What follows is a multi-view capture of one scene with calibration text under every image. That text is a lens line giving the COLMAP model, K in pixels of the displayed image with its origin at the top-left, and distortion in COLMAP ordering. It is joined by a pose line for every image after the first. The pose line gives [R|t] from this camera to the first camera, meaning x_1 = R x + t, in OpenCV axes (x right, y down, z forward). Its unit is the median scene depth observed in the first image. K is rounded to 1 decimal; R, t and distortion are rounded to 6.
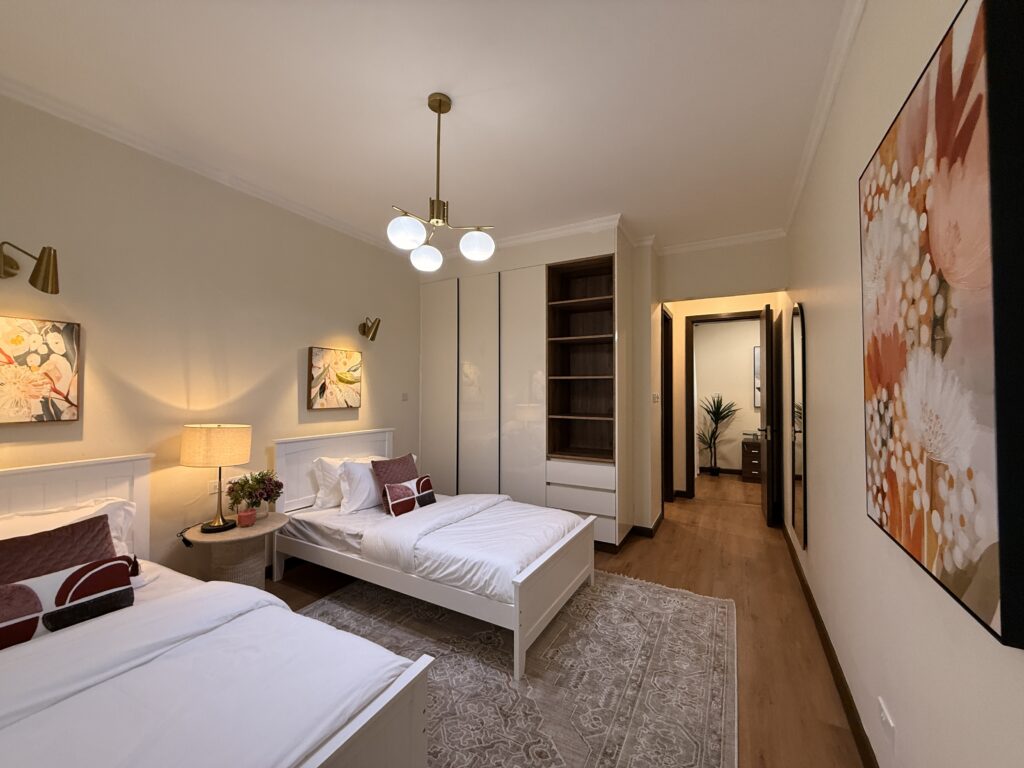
lens RADIAL K [[409.4, 0, 508.3], [0, 409.4, 385.5], [0, 0, 1]] dist [0.002296, 0.000536]
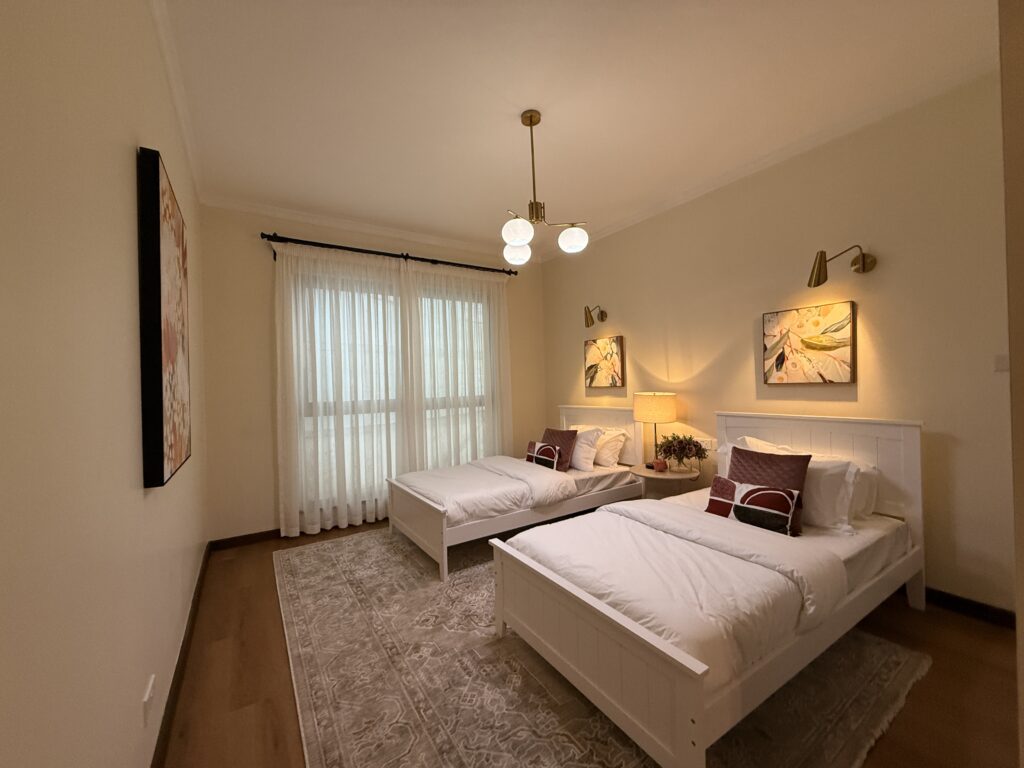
lens RADIAL K [[409.4, 0, 508.3], [0, 409.4, 385.5], [0, 0, 1]] dist [0.002296, 0.000536]
pose [[-0.474695, 0.013144, -0.880052, 0.890713], [0.036859, 0.999308, -0.004957, 0.070946], [0.879378, -0.034791, -0.474852, 1.463829]]
